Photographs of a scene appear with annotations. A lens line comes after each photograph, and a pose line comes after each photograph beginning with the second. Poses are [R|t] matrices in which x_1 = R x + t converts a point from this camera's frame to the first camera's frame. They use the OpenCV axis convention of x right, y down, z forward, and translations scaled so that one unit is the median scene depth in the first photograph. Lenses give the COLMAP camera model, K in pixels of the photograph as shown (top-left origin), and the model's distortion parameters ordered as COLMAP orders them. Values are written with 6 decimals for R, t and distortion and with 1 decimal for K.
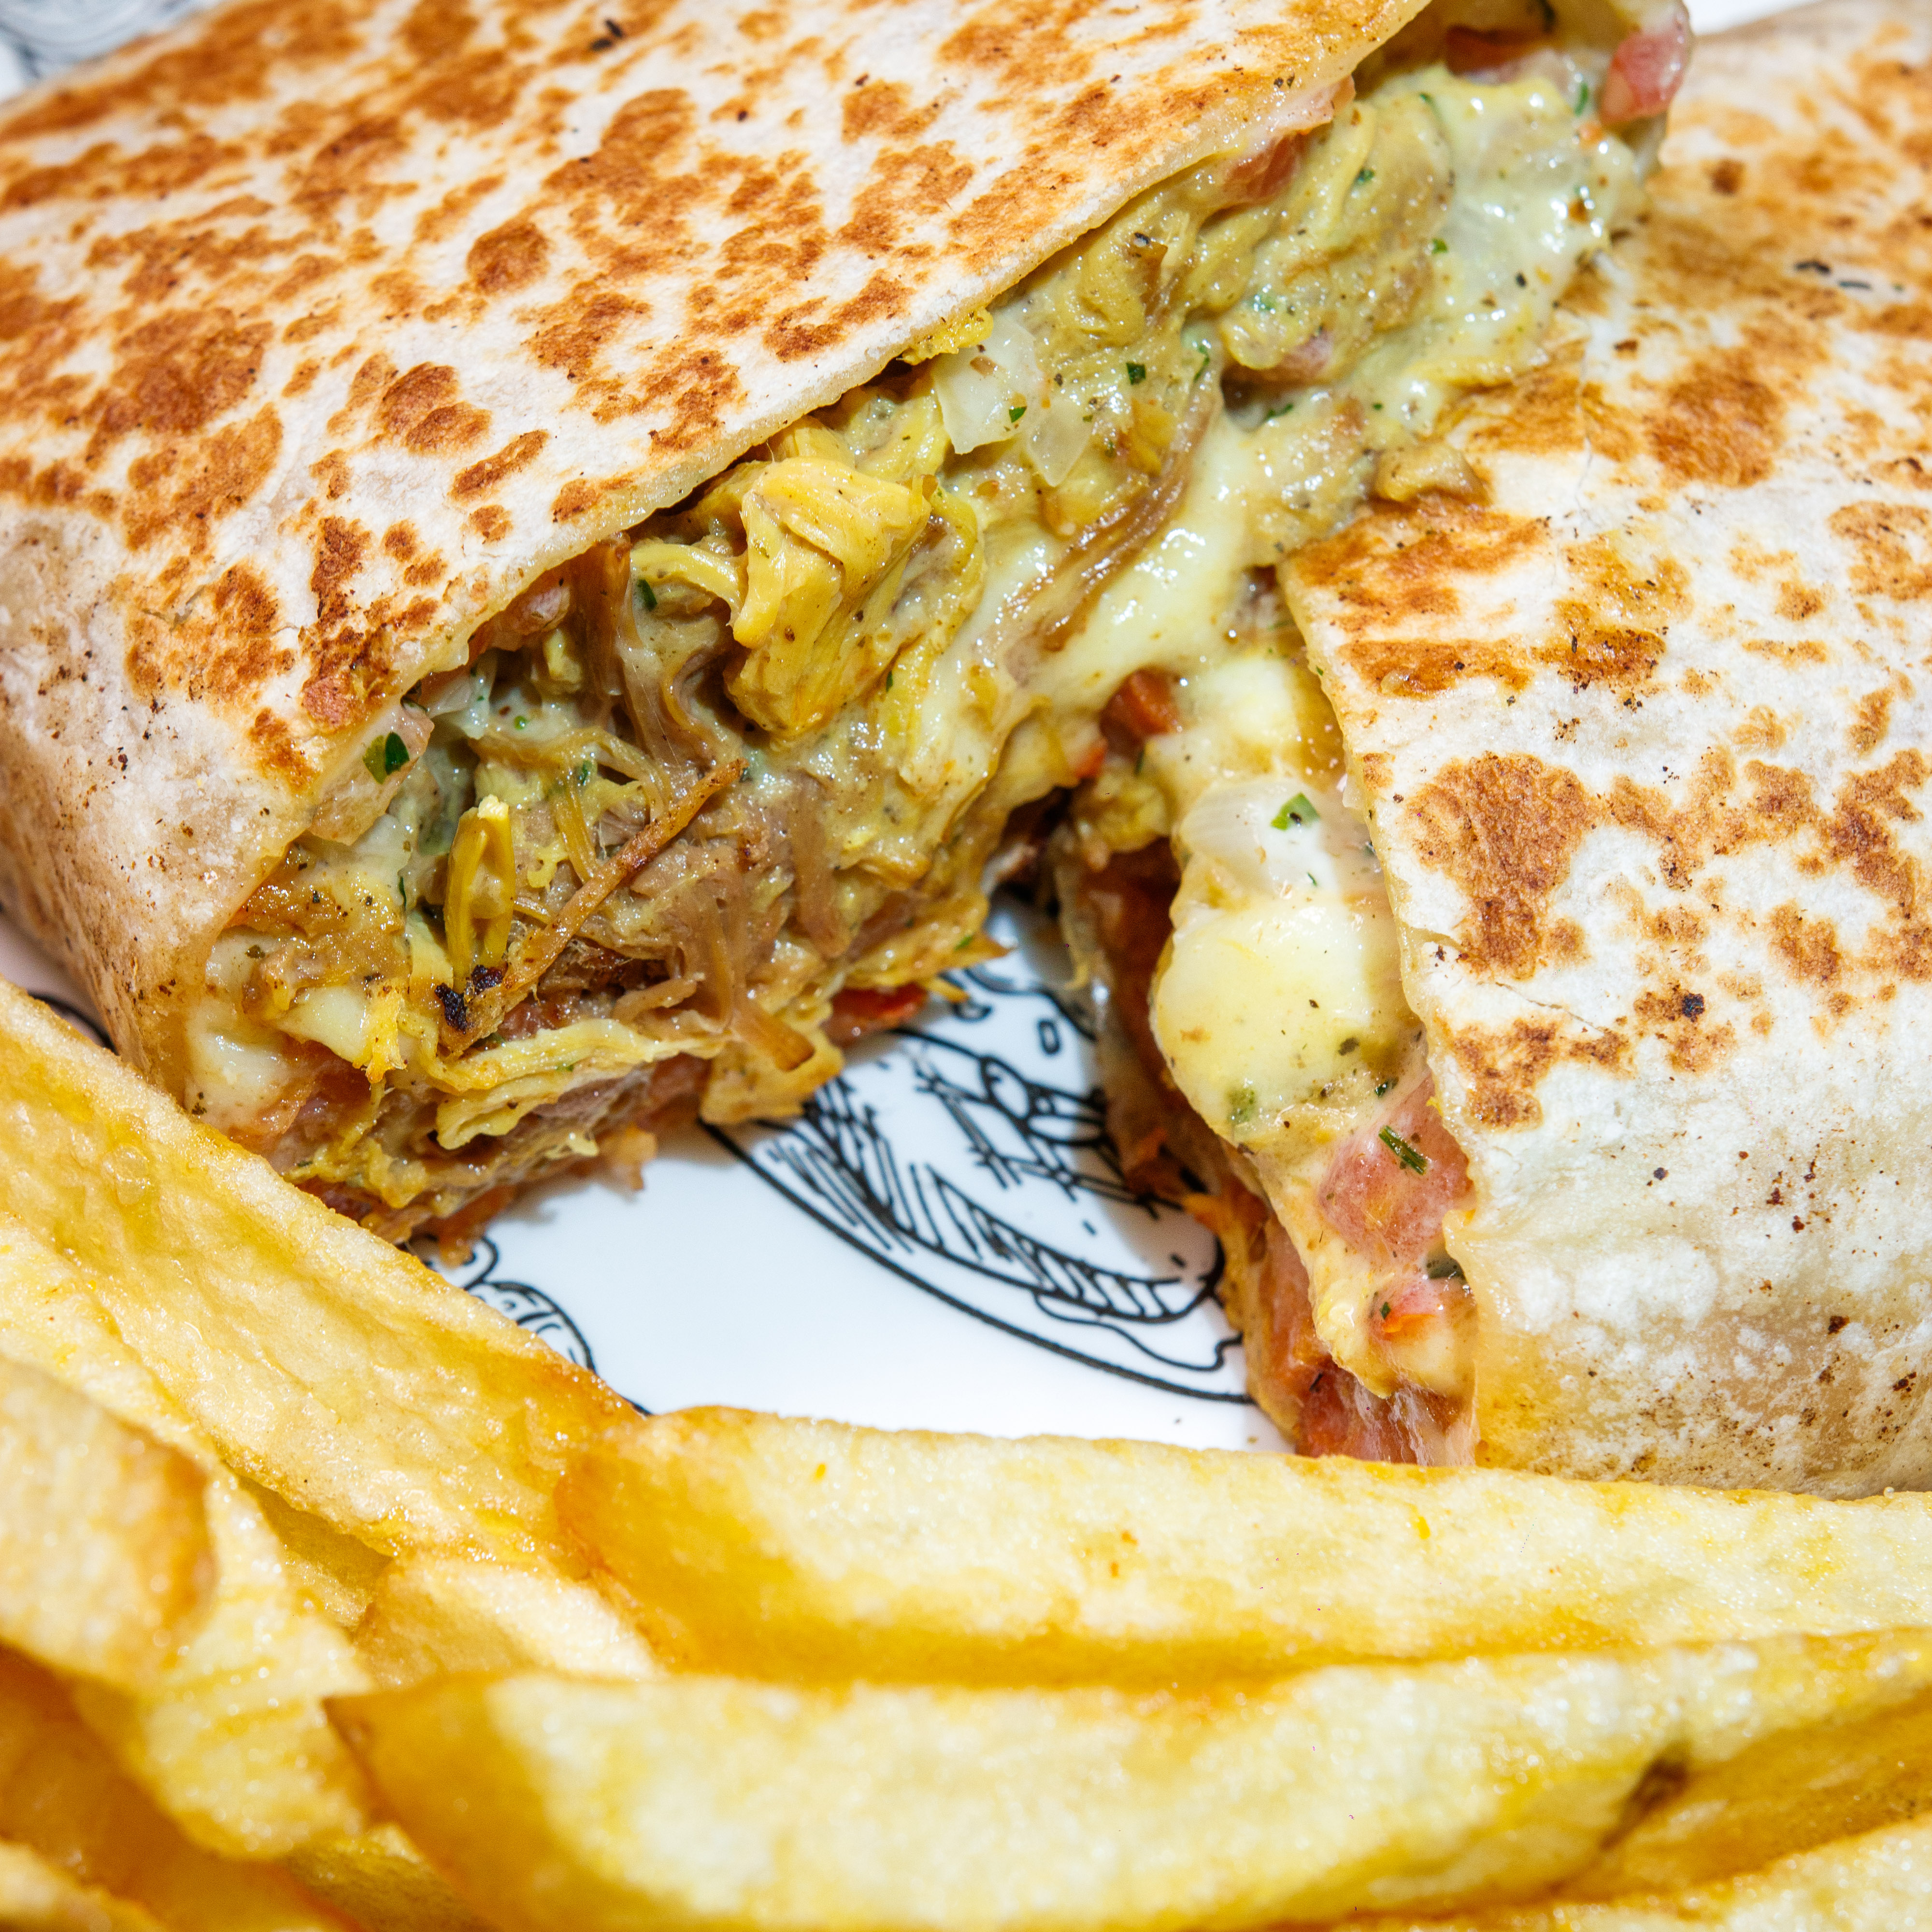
lens RADIAL K [[5381.5, 0, 959.1], [0, 5381.5, 966.1], [0, 0, 1]] dist [0.121717, 0.000000]
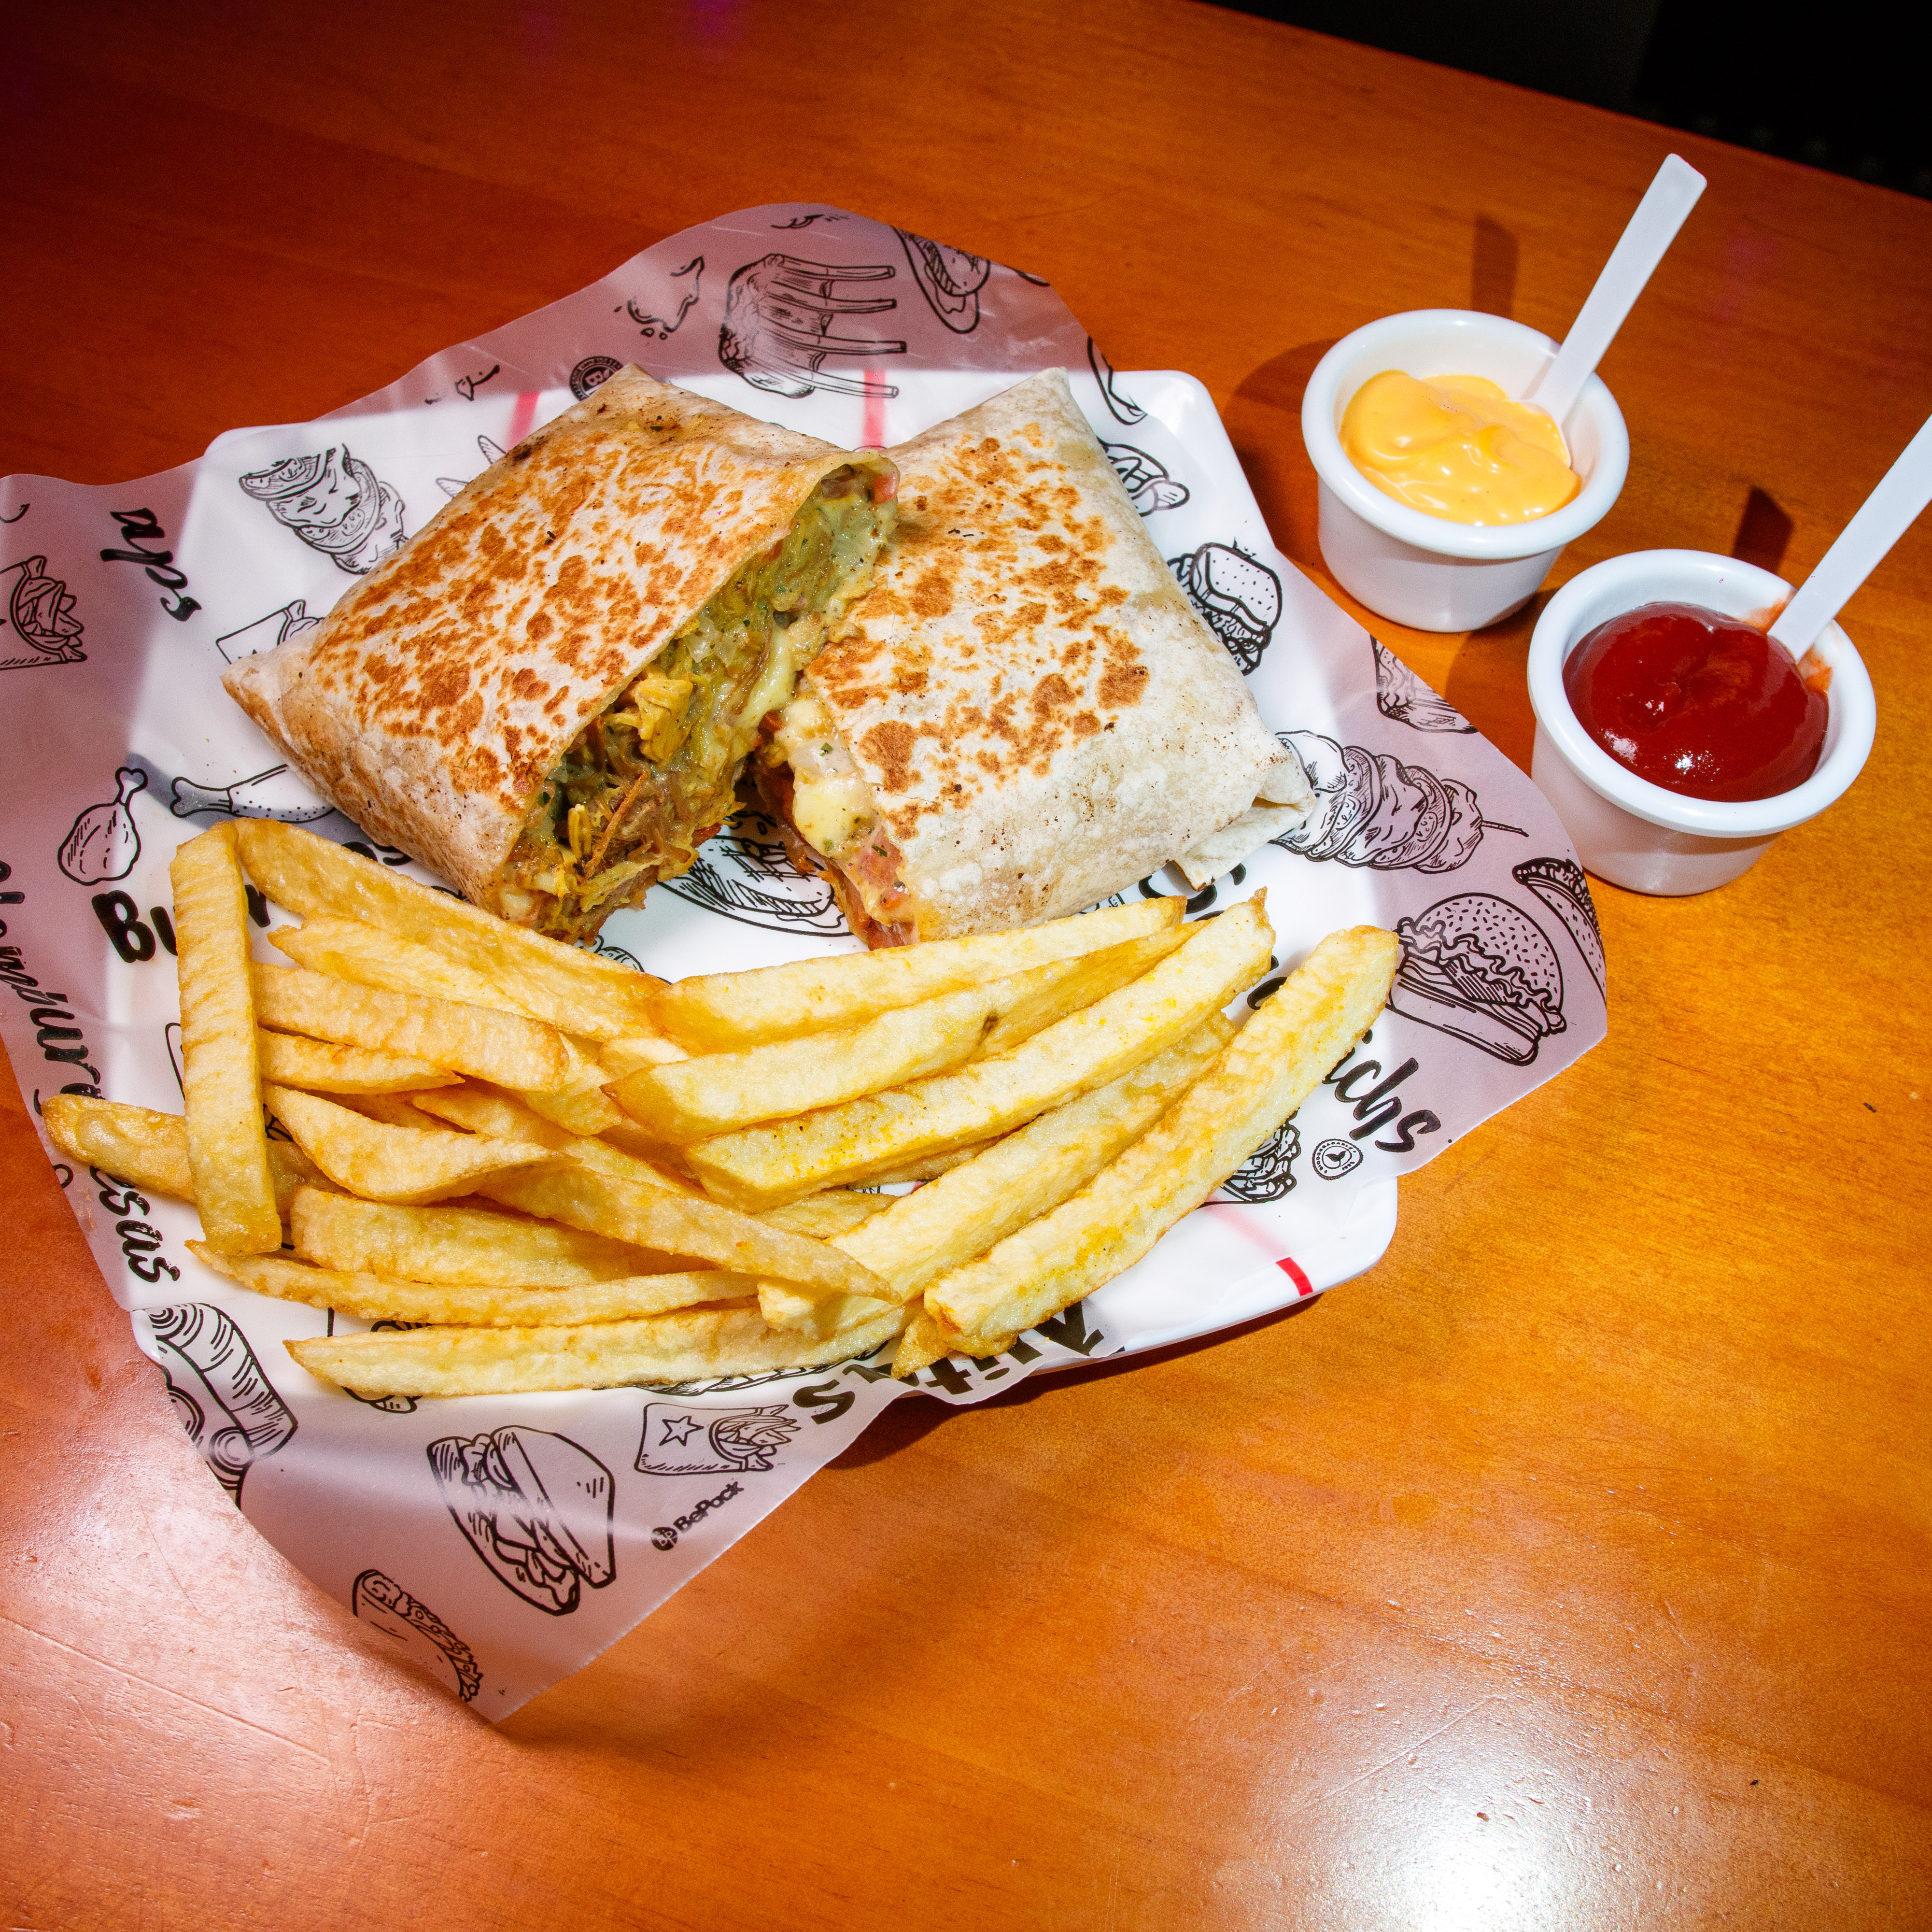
lens RADIAL K [[1966.5, 0, 968.3], [0, 1966.5, 959.2], [0, 0, 1]] dist [-0.096405, 0.000000]
pose [[0.971171, -0.214316, 0.104377, -0.002557], [0.202733, 0.972888, 0.111302, -0.021270], [-0.125402, -0.086933, 0.988290, -0.160766]]
